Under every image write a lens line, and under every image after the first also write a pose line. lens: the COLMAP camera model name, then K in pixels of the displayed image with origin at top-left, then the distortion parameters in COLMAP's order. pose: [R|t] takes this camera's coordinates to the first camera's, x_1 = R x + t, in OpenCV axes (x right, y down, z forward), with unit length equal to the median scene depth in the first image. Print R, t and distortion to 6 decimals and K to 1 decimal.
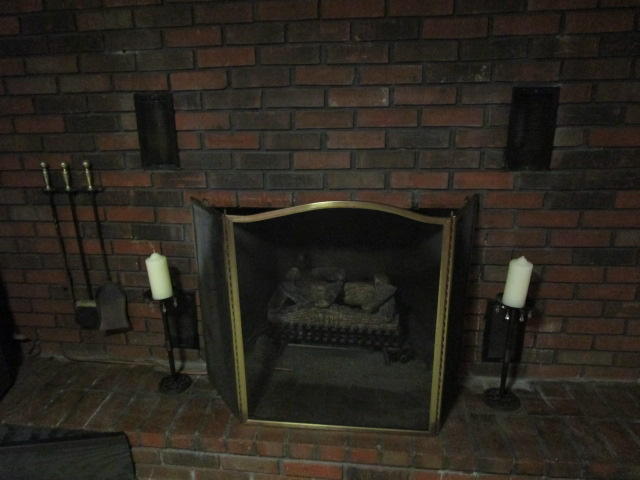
lens RADIAL K [[453.5, 0, 318.6], [0, 453.5, 240.4], [0, 0, 1]] dist [-0.030348, 0.004344]
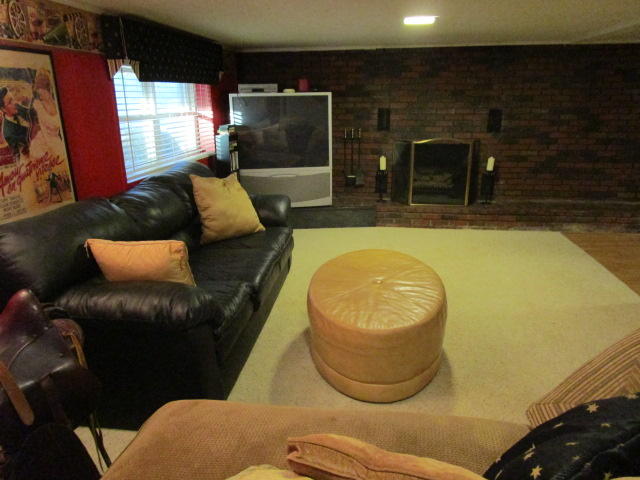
lens RADIAL K [[453.5, 0, 318.6], [0, 453.5, 240.4], [0, 0, 1]] dist [-0.030348, 0.004344]
pose [[0.999801, 0.016928, -0.010530, -0.808906], [-0.017028, 0.999810, -0.009496, 0.704356], [0.010368, 0.009673, 0.999899, -2.395509]]
